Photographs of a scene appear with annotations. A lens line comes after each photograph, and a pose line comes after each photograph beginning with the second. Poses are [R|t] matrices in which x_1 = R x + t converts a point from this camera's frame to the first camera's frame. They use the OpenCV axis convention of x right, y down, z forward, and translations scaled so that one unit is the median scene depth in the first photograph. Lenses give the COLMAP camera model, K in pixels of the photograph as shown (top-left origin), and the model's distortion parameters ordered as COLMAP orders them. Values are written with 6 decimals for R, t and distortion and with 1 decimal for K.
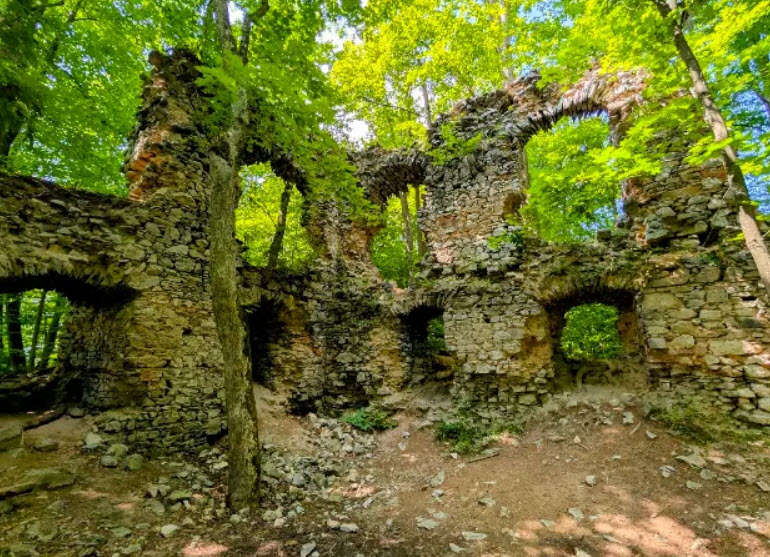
lens RADIAL K [[313.0, 0, 383.9], [0, 313.0, 282.9], [0, 0, 1]] dist [-0.002839, 0.001495]
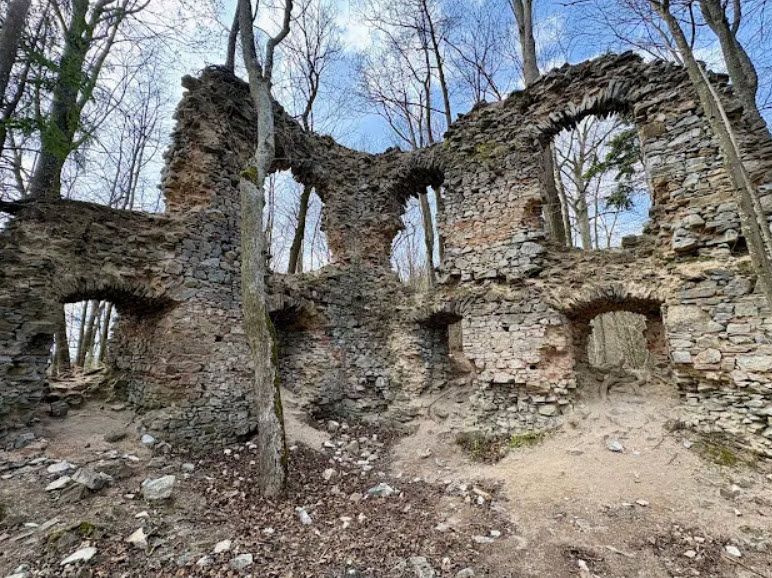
lens RADIAL K [[335.4, 0, 377.7], [0, 335.4, 271.3], [0, 0, 1]] dist [-0.002930, 0.001640]
pose [[0.996506, -0.006215, -0.083293, 0.014292], [0.005648, 0.999959, -0.007035, -0.058223], [0.083333, 0.006540, 0.996500, -0.099184]]
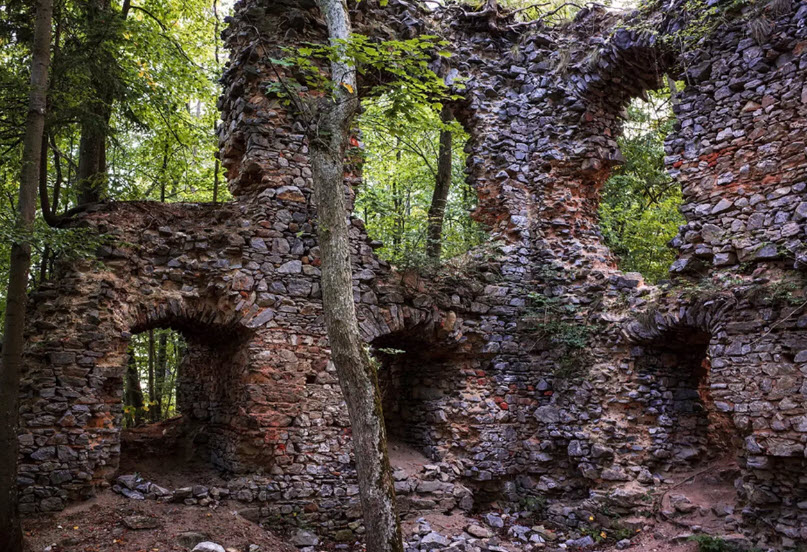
lens RADIAL K [[708.5, 0, 399.7], [0, 708.5, 273.1], [0, 0, 1]] dist [-0.058343, 0.054266]
pose [[0.894404, -0.055100, -0.443852, 0.277479], [0.091142, 0.994013, 0.060263, -0.154749], [0.437875, -0.094353, 0.894071, -0.333085]]
